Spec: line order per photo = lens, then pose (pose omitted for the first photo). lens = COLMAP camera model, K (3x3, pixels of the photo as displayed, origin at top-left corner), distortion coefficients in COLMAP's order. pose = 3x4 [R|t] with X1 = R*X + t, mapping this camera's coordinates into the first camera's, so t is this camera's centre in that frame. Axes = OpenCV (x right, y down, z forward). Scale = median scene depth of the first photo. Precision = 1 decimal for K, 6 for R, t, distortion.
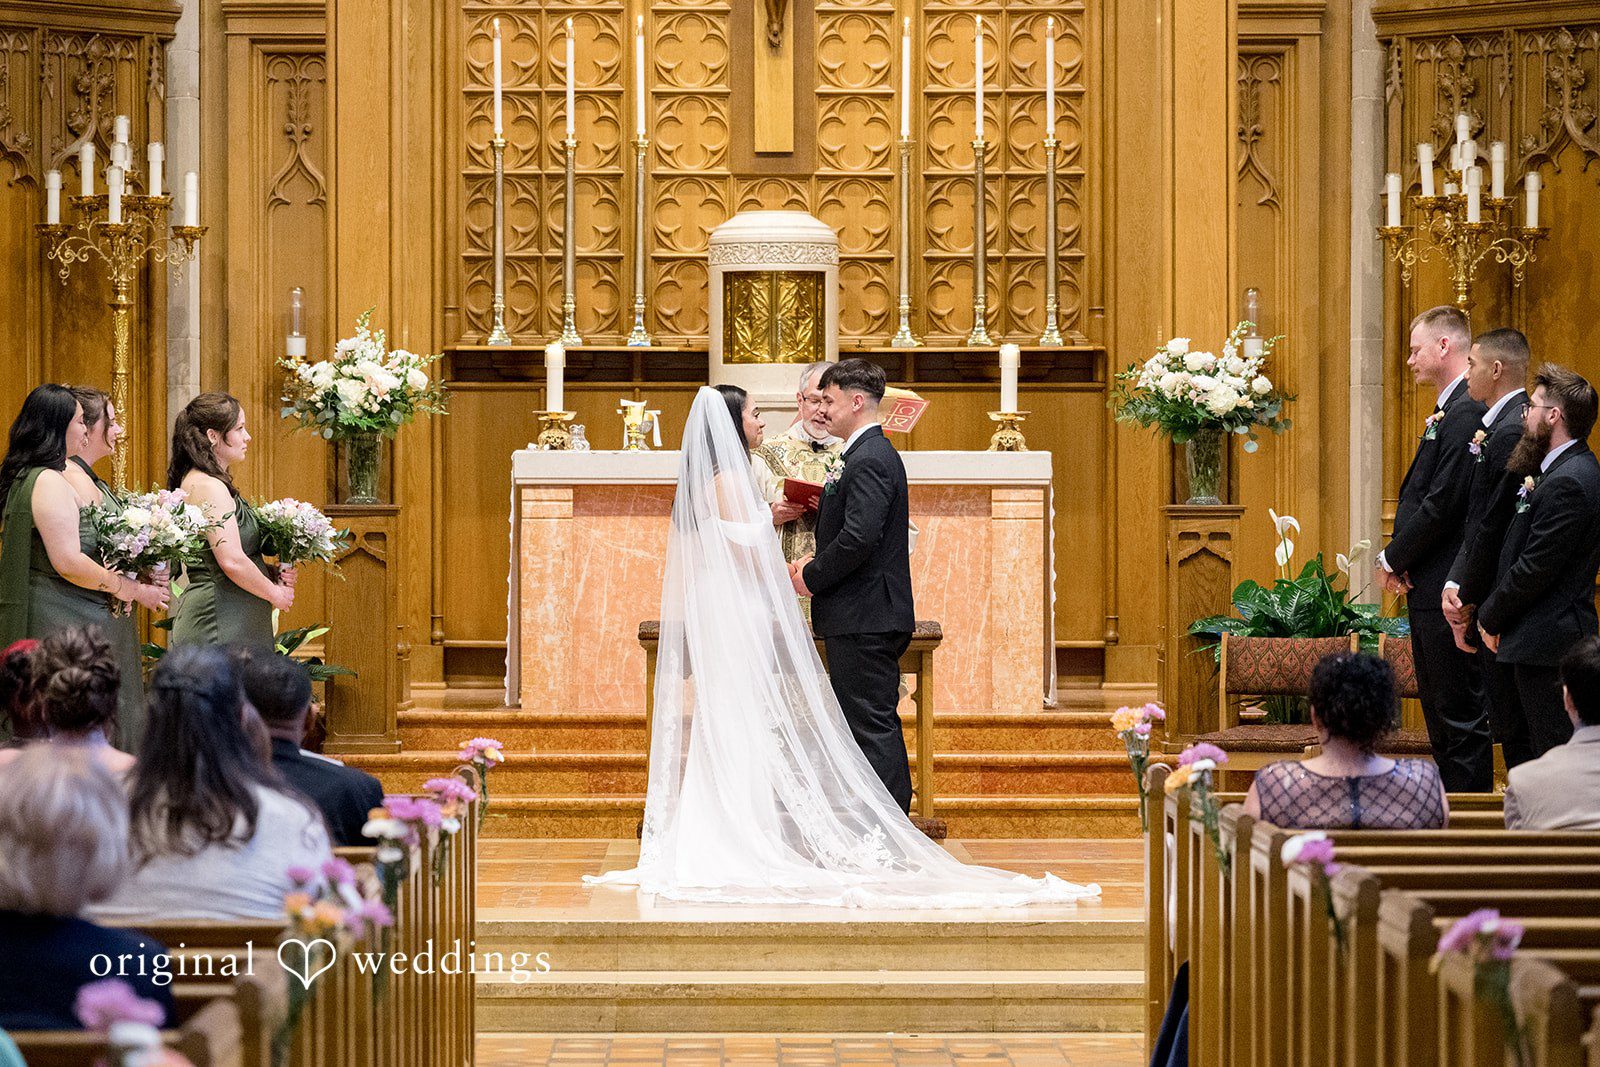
lens RADIAL K [[4328.8, 0, 781.9], [0, 4328.8, 529.9], [0, 0, 1]] dist [0.028084, 0.789936]
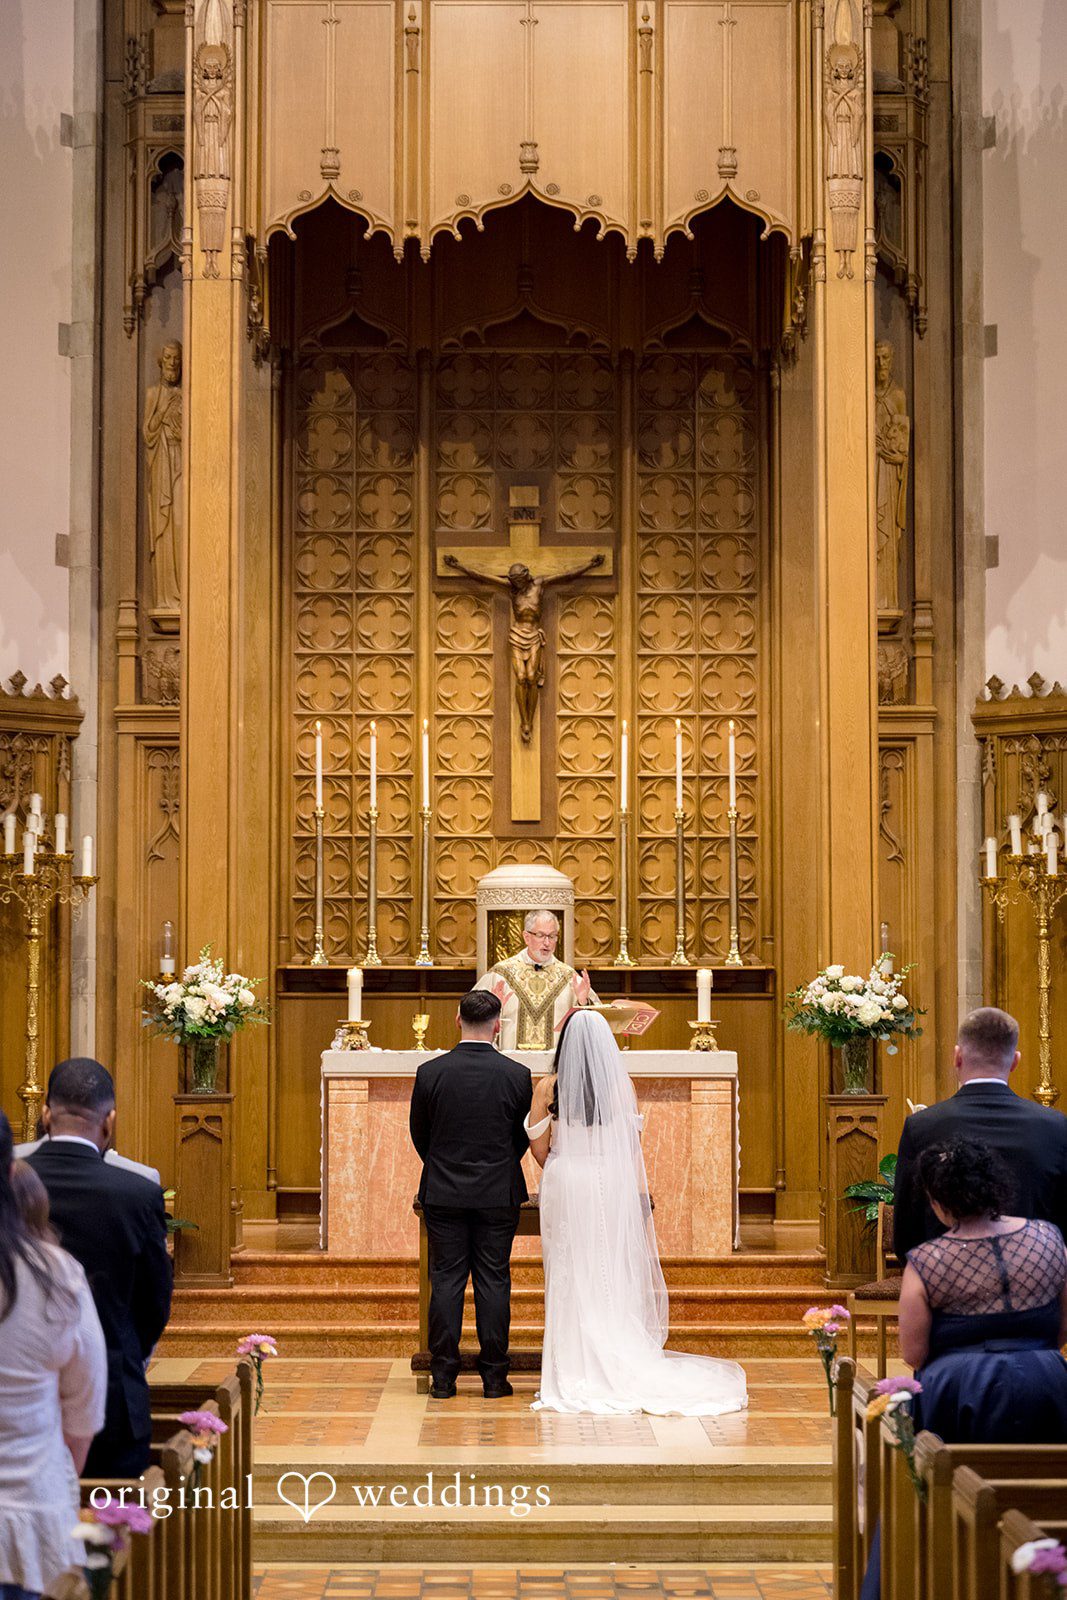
lens RADIAL K [[4328.8, 0, 533.5], [0, 4328.8, 800.0], [0, 0, 1]] dist [0.028084, 0.789936]
pose [[0.999971, 0.000509, 0.007652, -0.009637], [0.000229, 0.995367, -0.096145, 0.034771], [-0.007665, 0.096144, 0.995338, -0.329520]]
